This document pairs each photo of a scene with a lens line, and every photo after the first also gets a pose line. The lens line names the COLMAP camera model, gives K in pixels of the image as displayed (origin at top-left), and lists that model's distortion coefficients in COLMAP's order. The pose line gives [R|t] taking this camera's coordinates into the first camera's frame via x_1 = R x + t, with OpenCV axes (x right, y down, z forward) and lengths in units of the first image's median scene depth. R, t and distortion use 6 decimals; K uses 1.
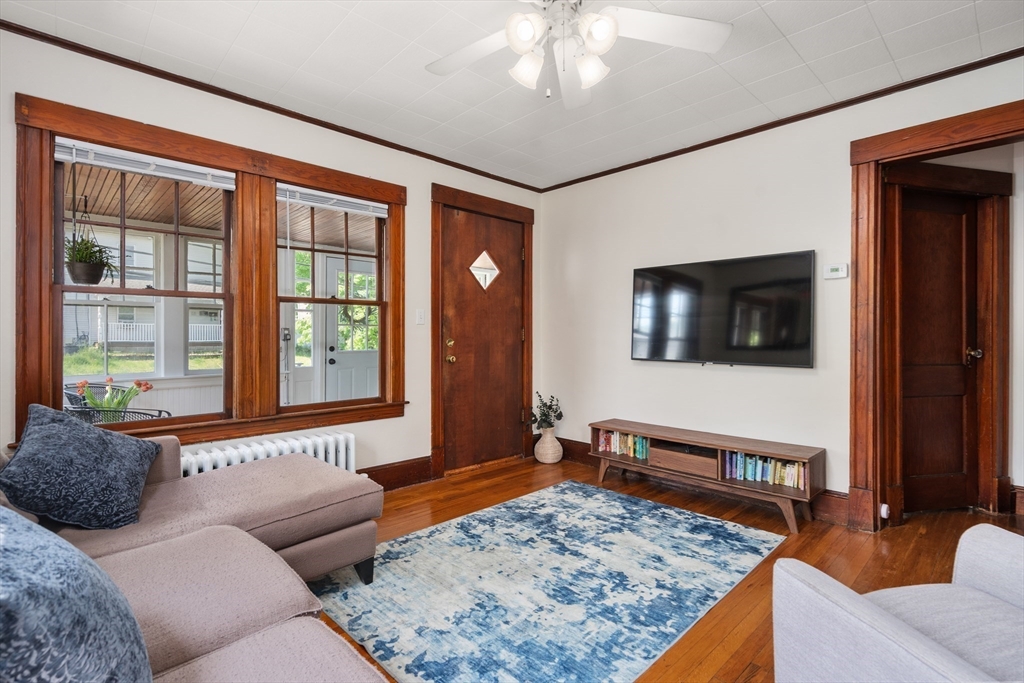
lens RADIAL K [[477.1, 0, 508.9], [0, 477.1, 336.1], [0, 0, 1]] dist [-0.001976, -0.000372]
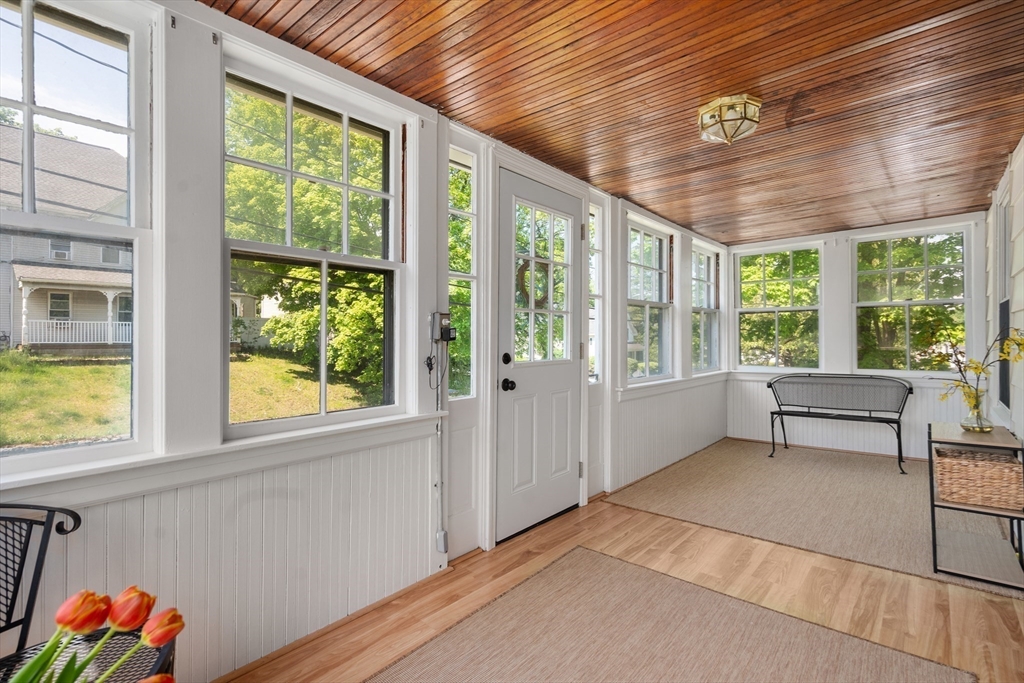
lens RADIAL K [[477.1, 0, 508.9], [0, 477.1, 336.1], [0, 0, 1]] dist [-0.001976, -0.000372]
pose [[0.996943, -0.002270, 0.078094, -0.104888], [0.002260, 0.999997, 0.000210, 0.001068], [-0.078094, -0.000033, 0.996946, 0.134226]]
